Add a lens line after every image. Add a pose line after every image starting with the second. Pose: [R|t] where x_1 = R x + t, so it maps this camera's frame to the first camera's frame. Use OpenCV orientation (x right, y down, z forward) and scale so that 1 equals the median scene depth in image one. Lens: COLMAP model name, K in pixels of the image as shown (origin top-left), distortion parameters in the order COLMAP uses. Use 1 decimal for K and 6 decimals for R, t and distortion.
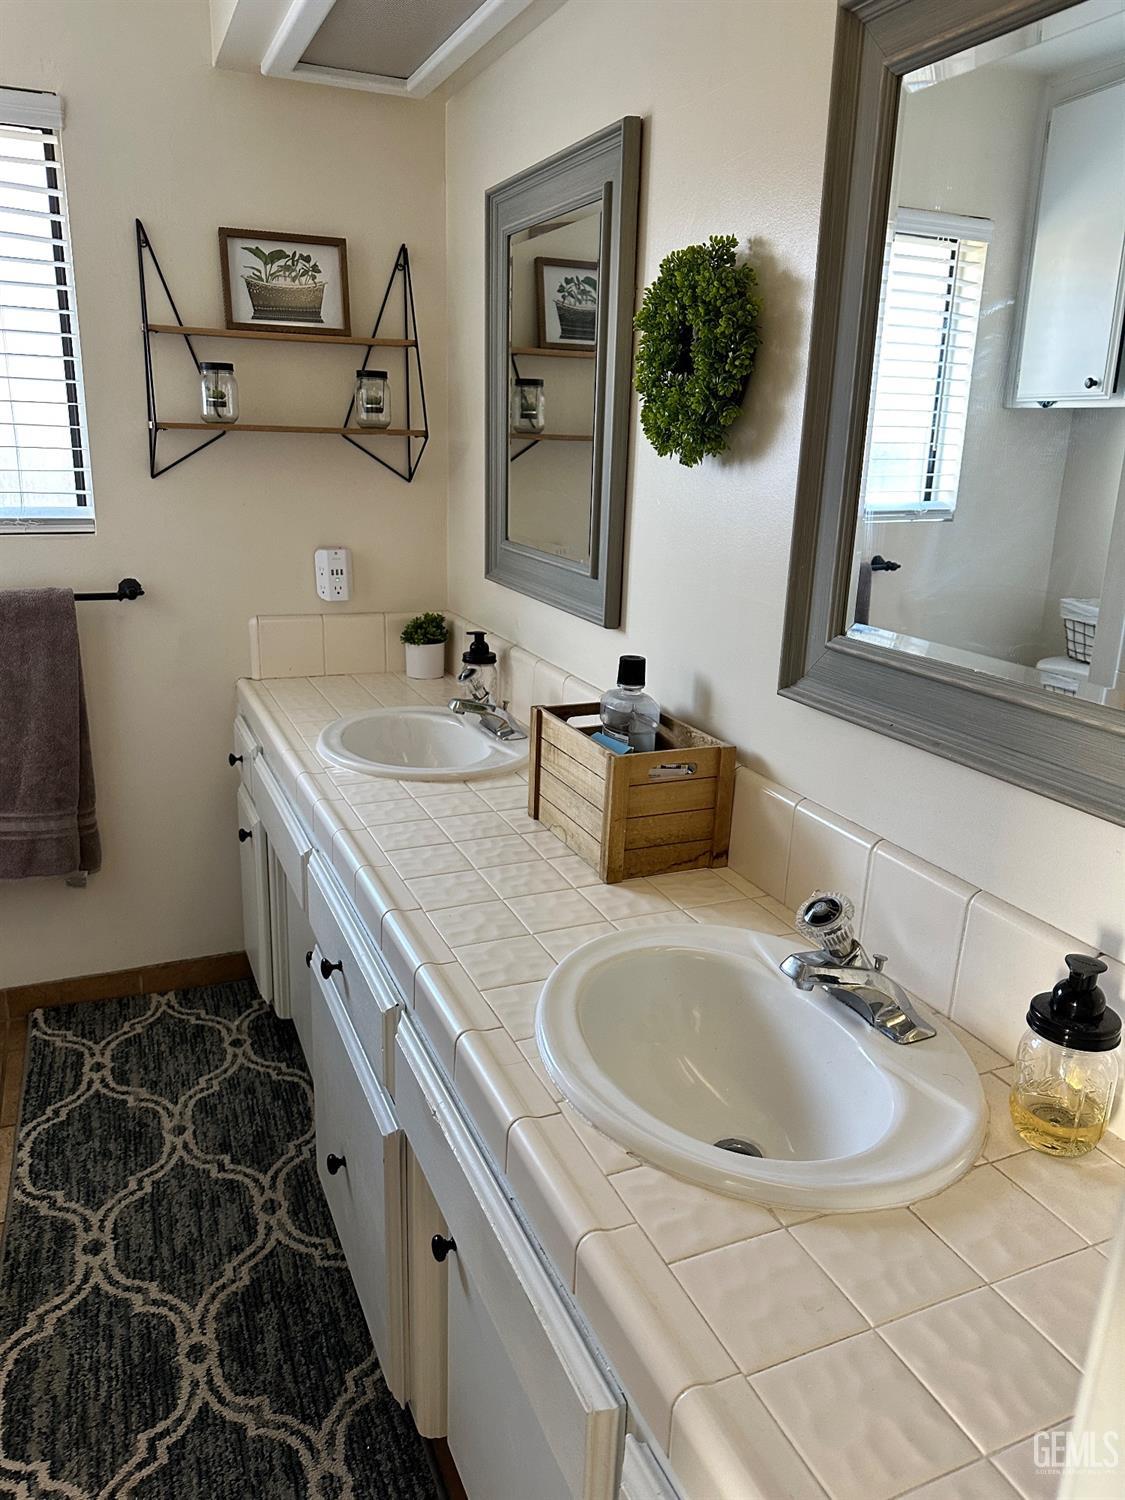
lens RADIAL K [[1059.3, 0, 567.3], [0, 1059.3, 745.5], [0, 0, 1]] dist [0.050277, -0.066734]
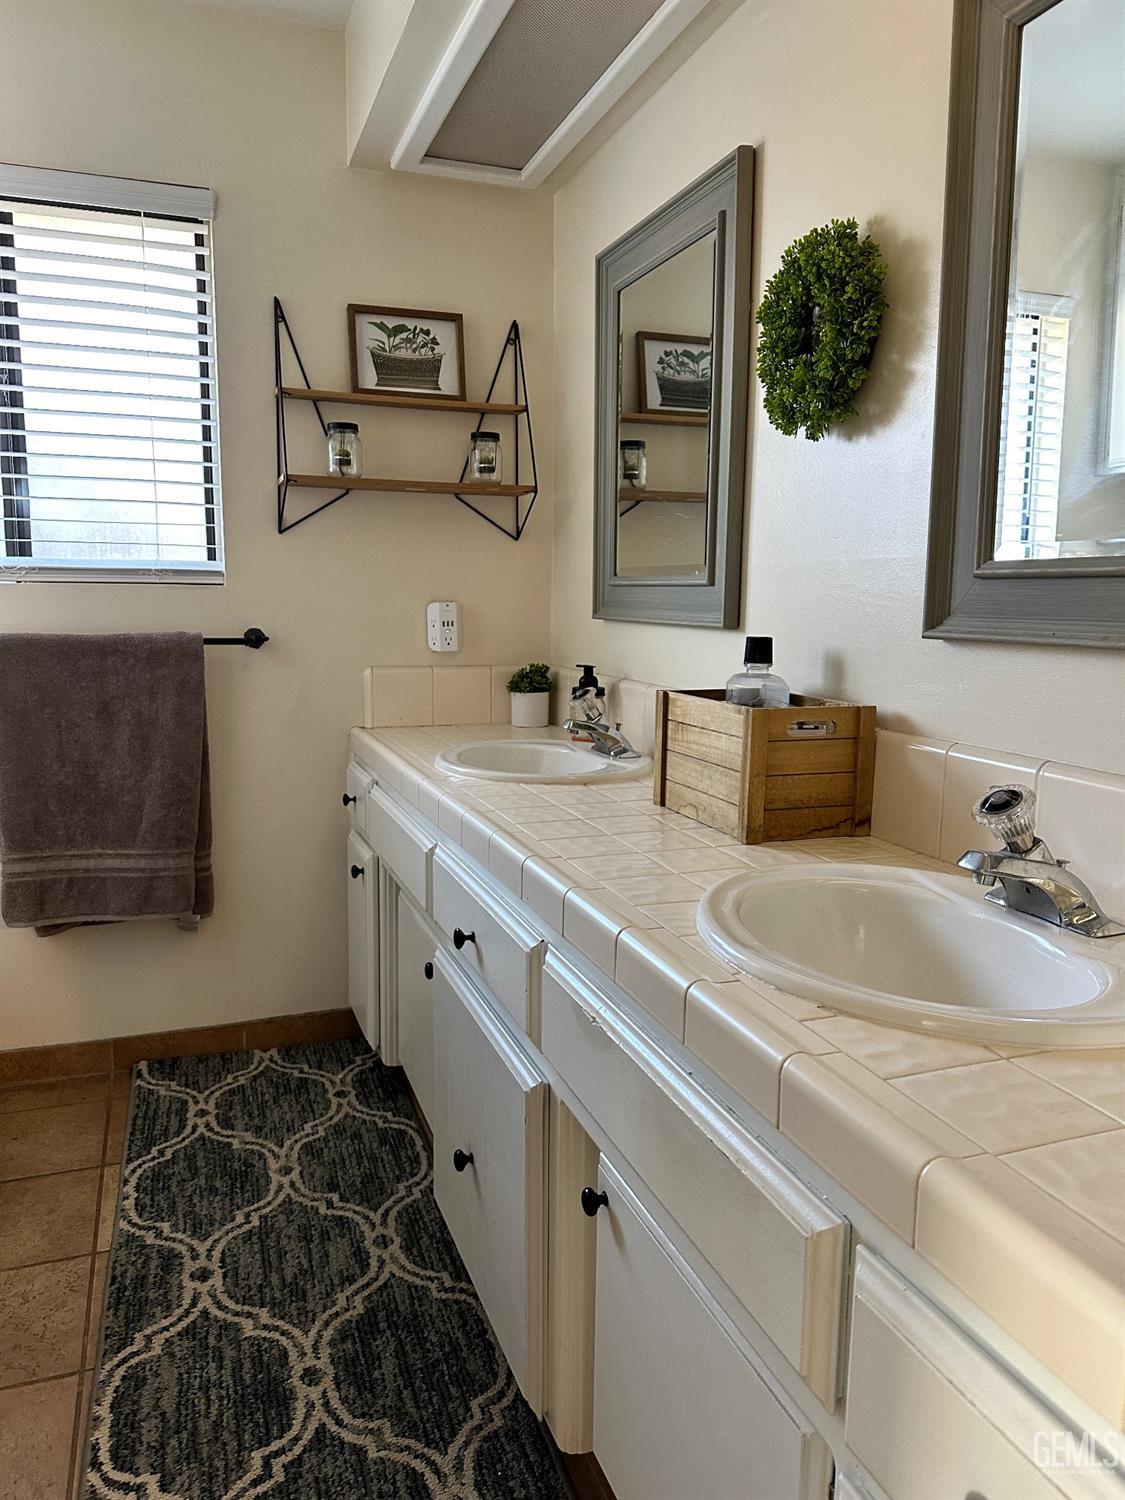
lens RADIAL K [[1053.7, 0, 569.4], [0, 1053.7, 746.8], [0, 0, 1]] dist [0.085823, -0.131109]
pose [[0.997946, -0.013808, -0.062557, -0.048493], [0.004608, 0.989439, -0.144877, 0.139239], [0.063897, 0.144291, 0.987470, 0.013693]]
